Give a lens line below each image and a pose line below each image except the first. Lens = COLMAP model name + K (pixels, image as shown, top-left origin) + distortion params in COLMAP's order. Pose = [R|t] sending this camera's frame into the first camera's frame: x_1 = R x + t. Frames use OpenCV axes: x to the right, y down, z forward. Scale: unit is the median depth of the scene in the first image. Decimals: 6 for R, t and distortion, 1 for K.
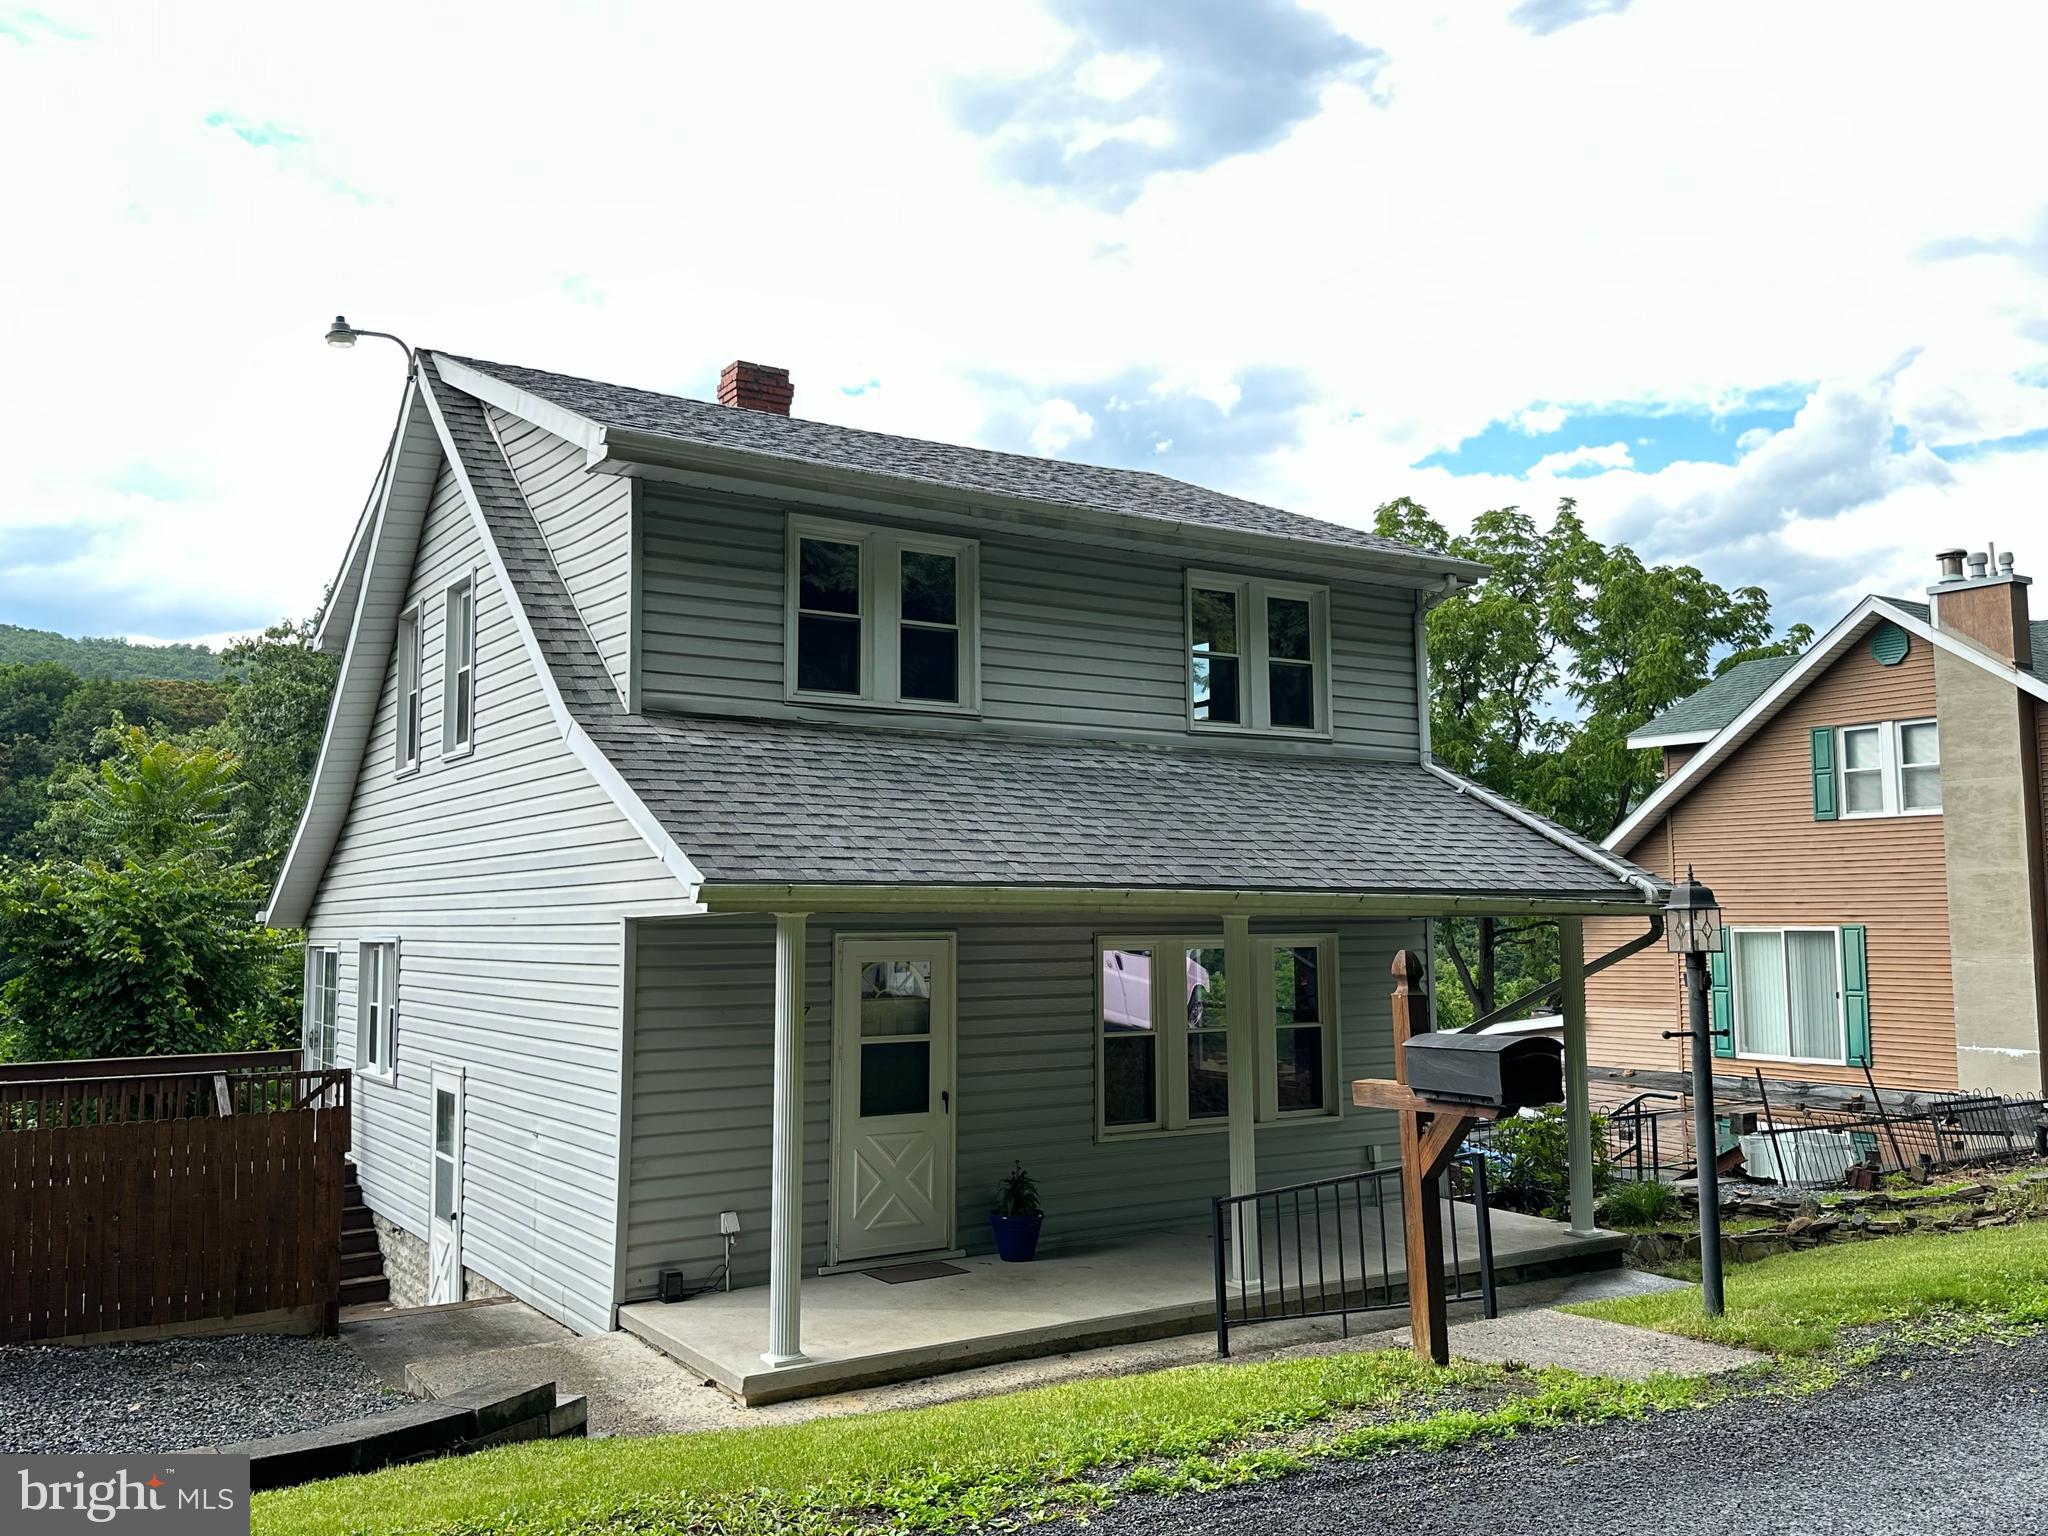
lens RADIAL K [[1696.4, 0, 1034.4], [0, 1696.4, 758.1], [0, 0, 1]] dist [0.051880, -0.041916]
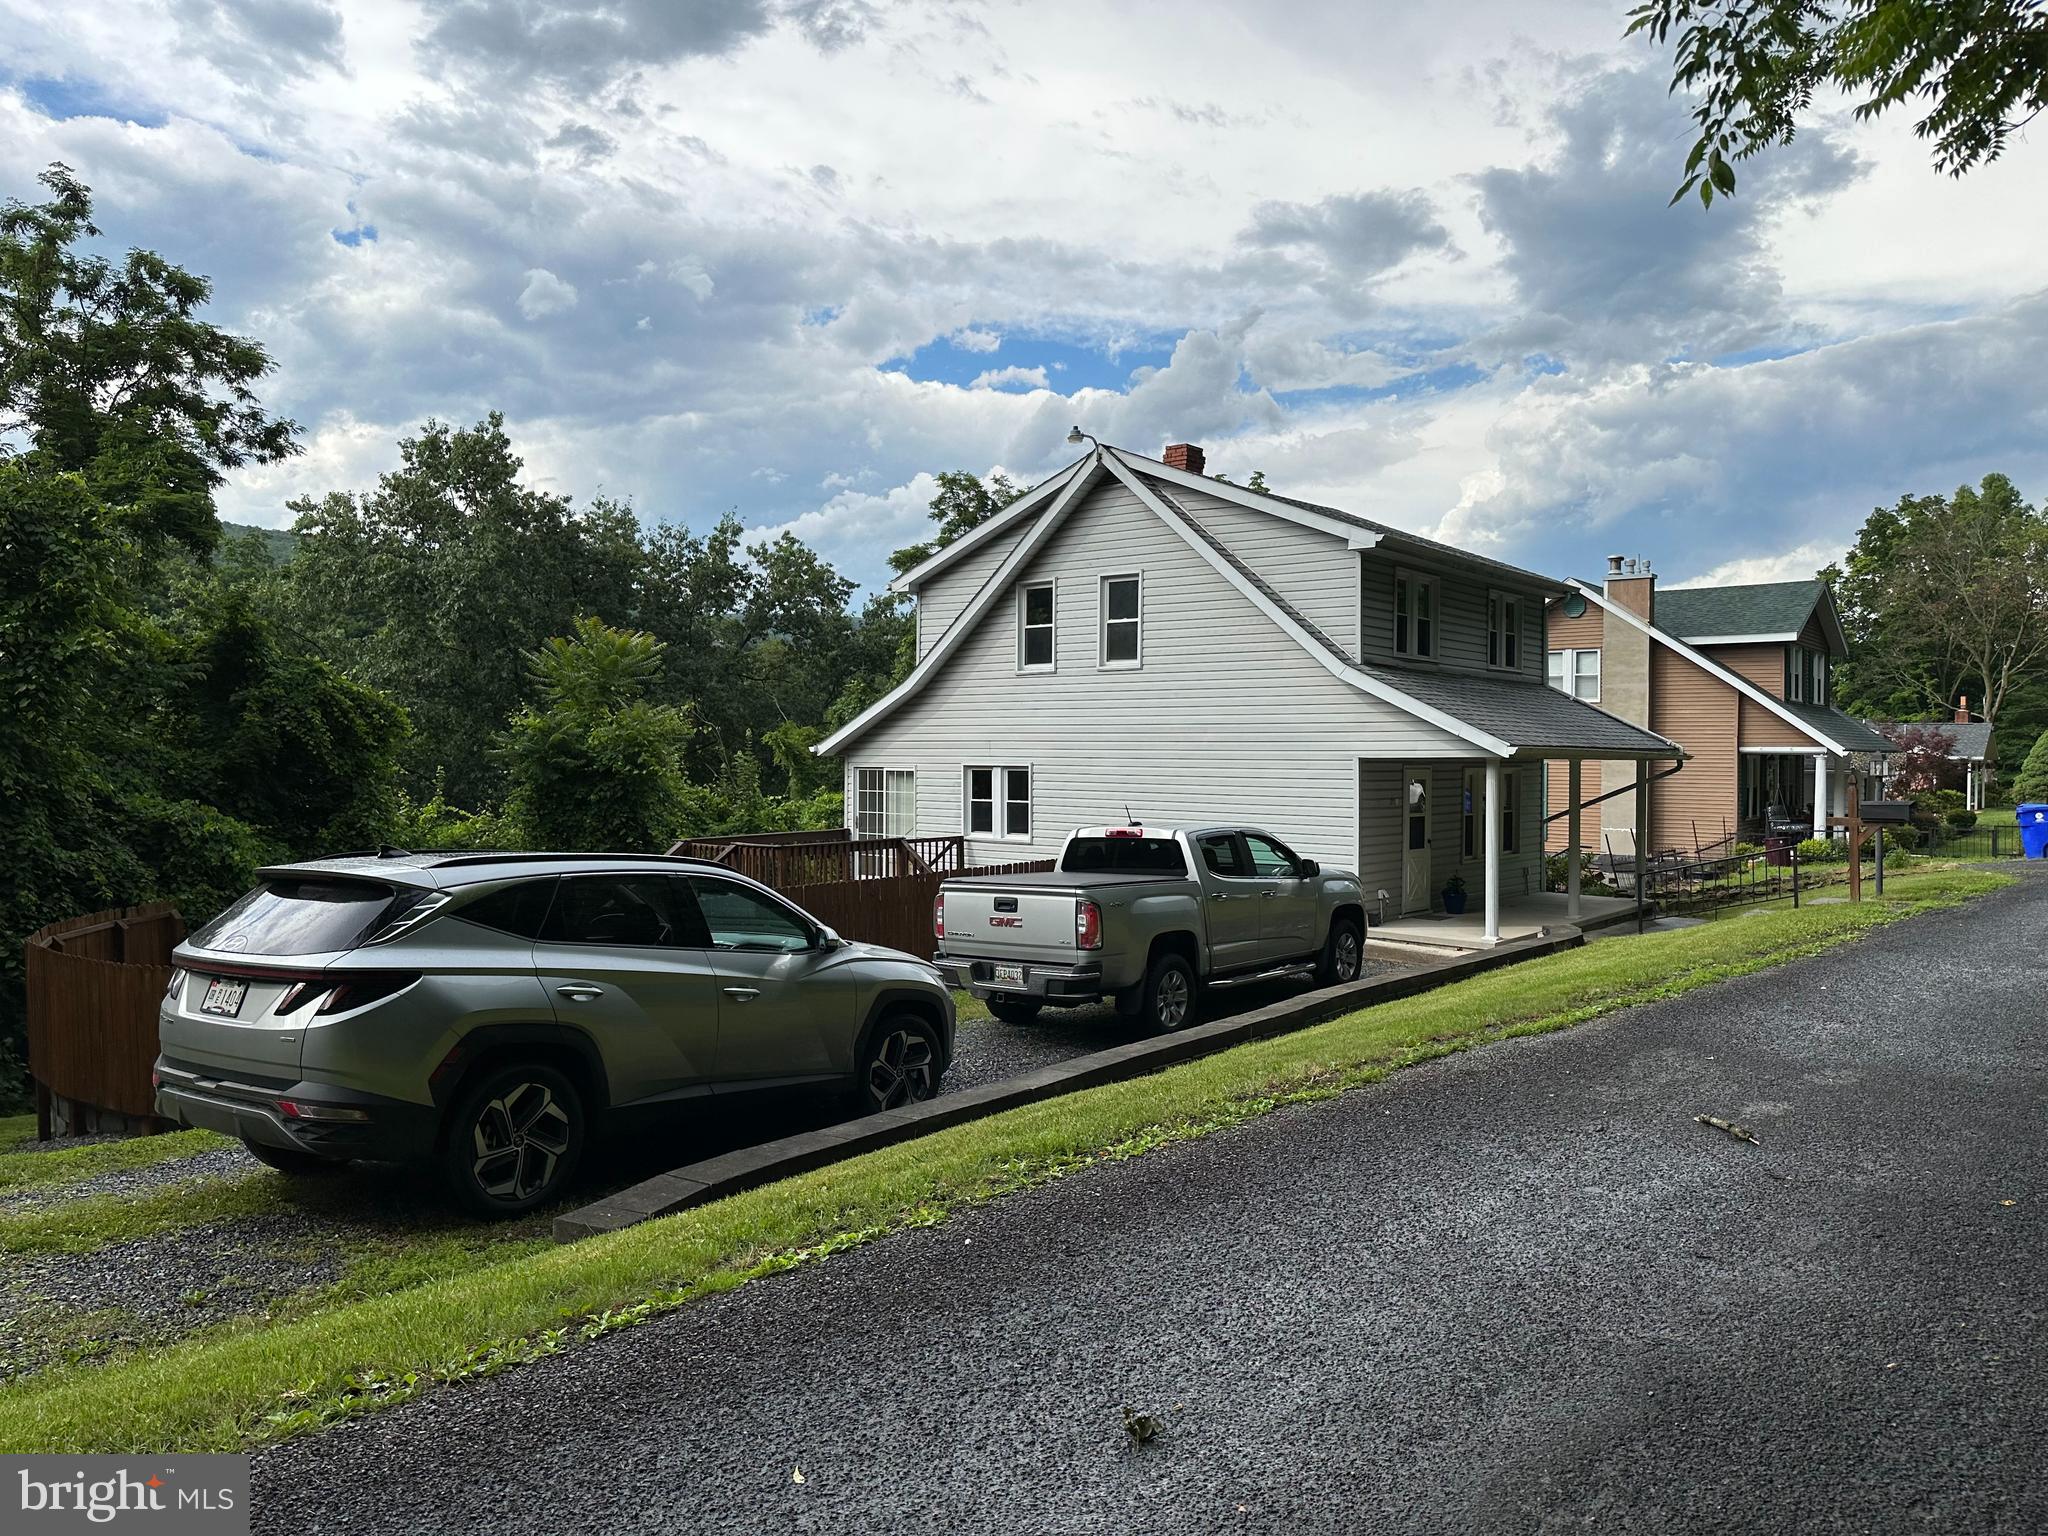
lens RADIAL K [[1450.9, 0, 1020.4], [0, 1450.9, 756.2], [0, 0, 1]] dist [0.061728, -0.076202]
pose [[0.947927, 0.008051, 0.318387, -0.342433], [-0.038380, 0.995283, 0.089101, -0.015861], [-0.316167, -0.096681, 0.943764, -0.171050]]
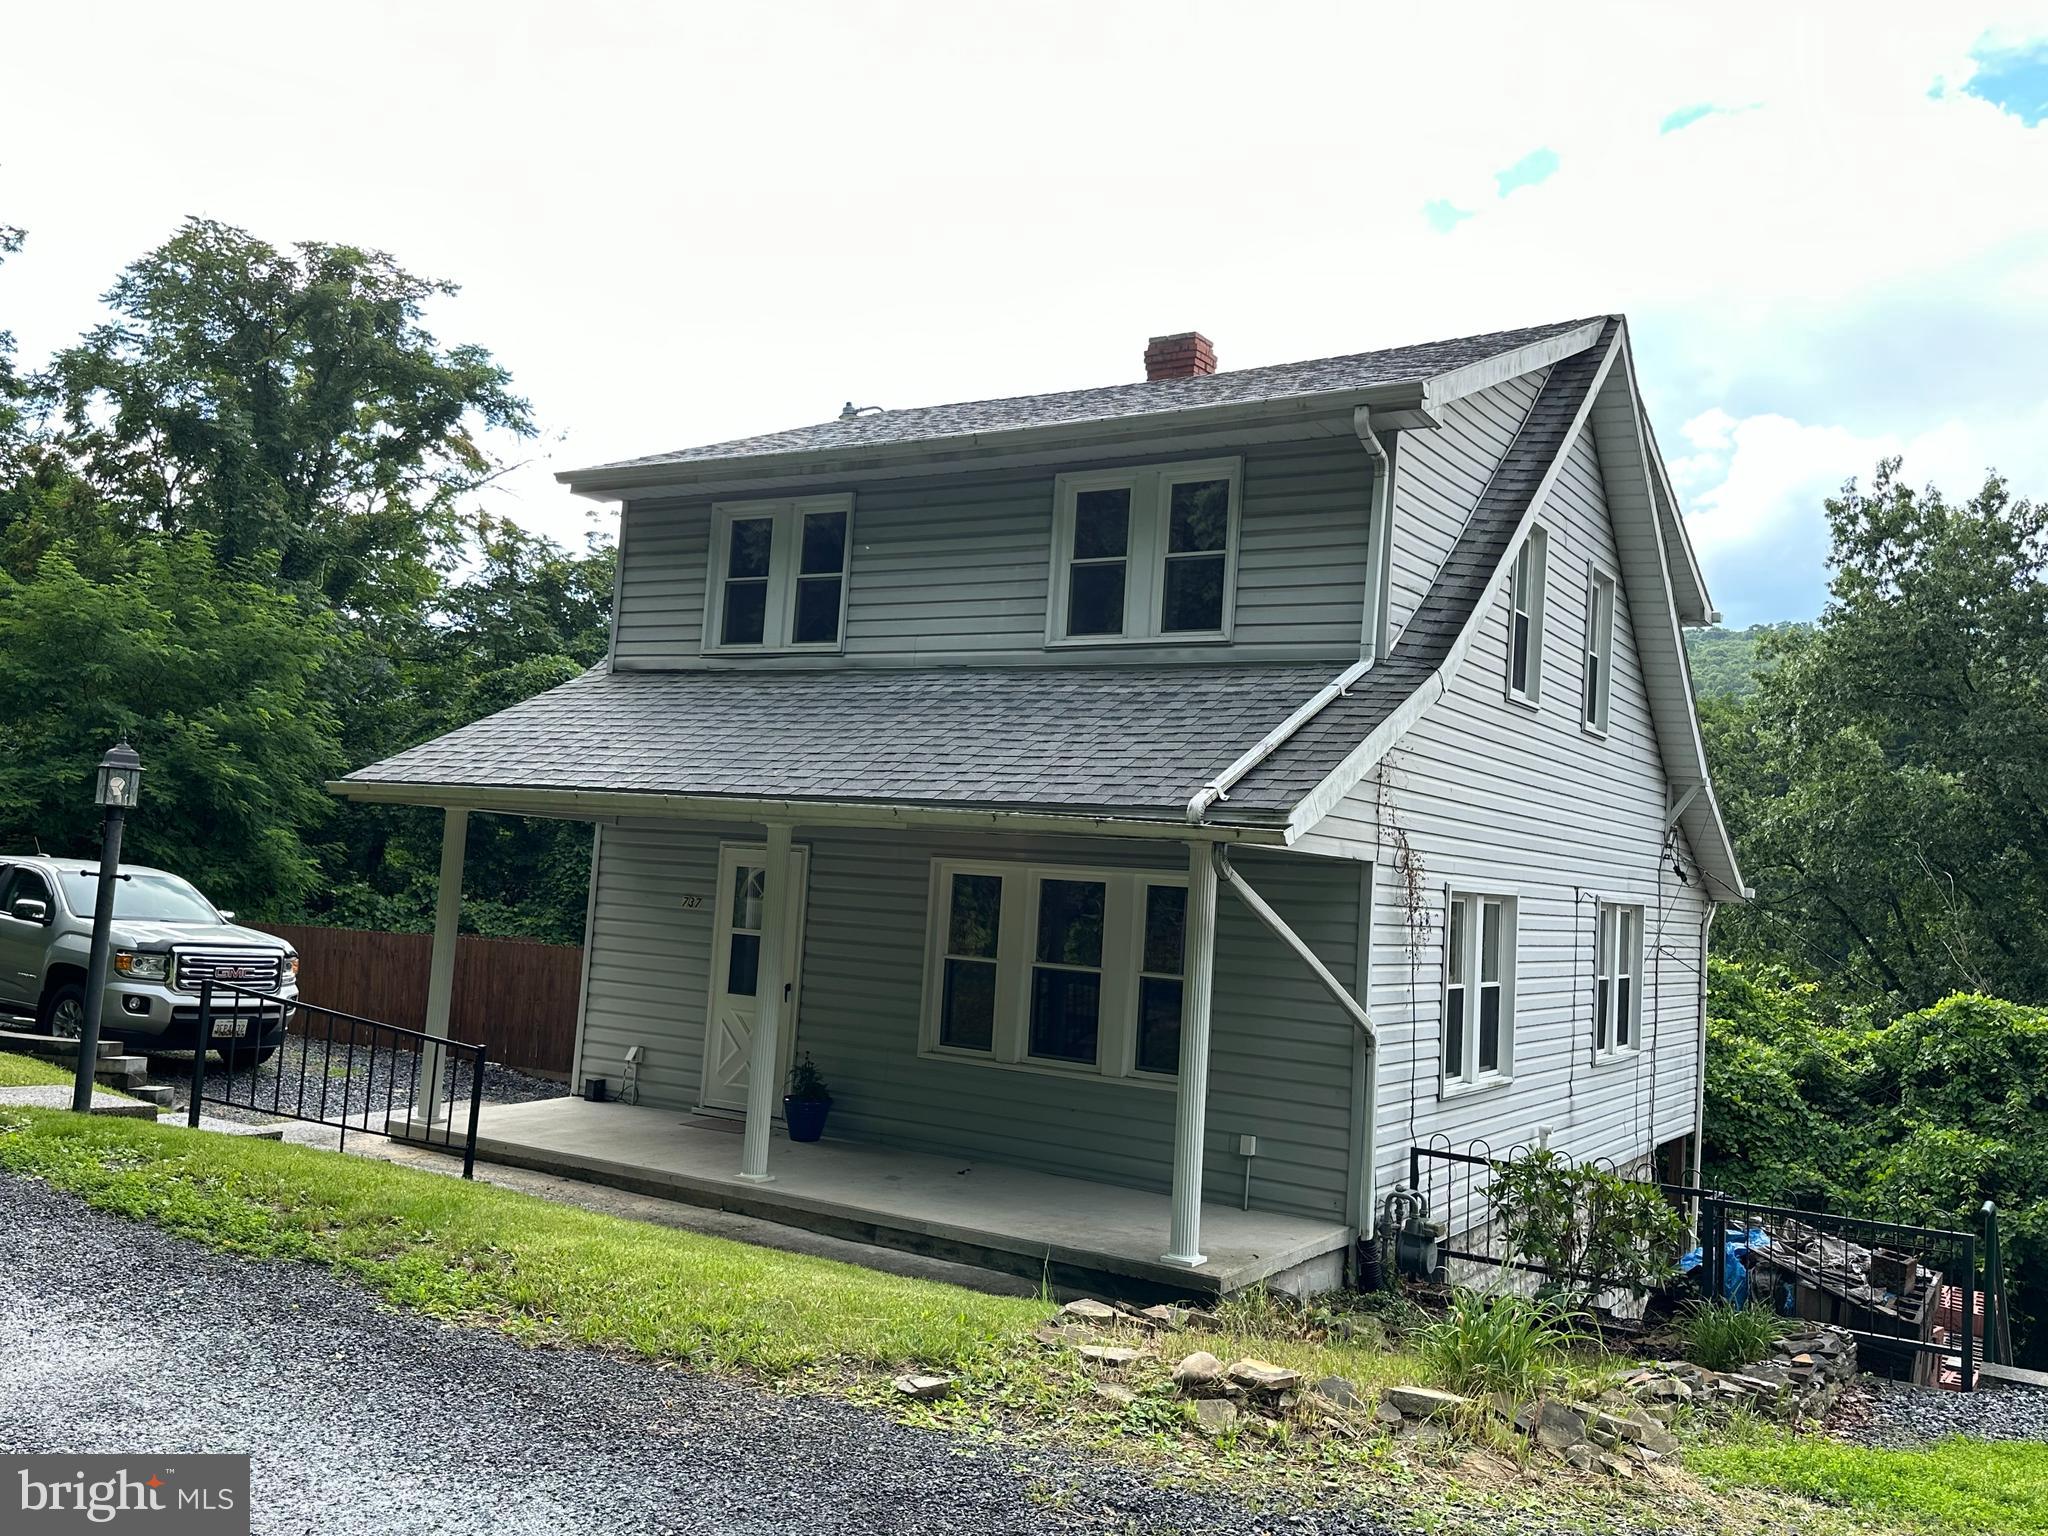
lens RADIAL K [[1696.4, 0, 1035.8], [0, 1696.4, 752.4], [0, 0, 1]] dist [0.051880, -0.041916]
pose [[0.419619, -0.029107, -0.907234, 1.053103], [0.028955, 0.999406, -0.018672, 0.066703], [0.907238, -0.018434, 0.420213, 0.668567]]
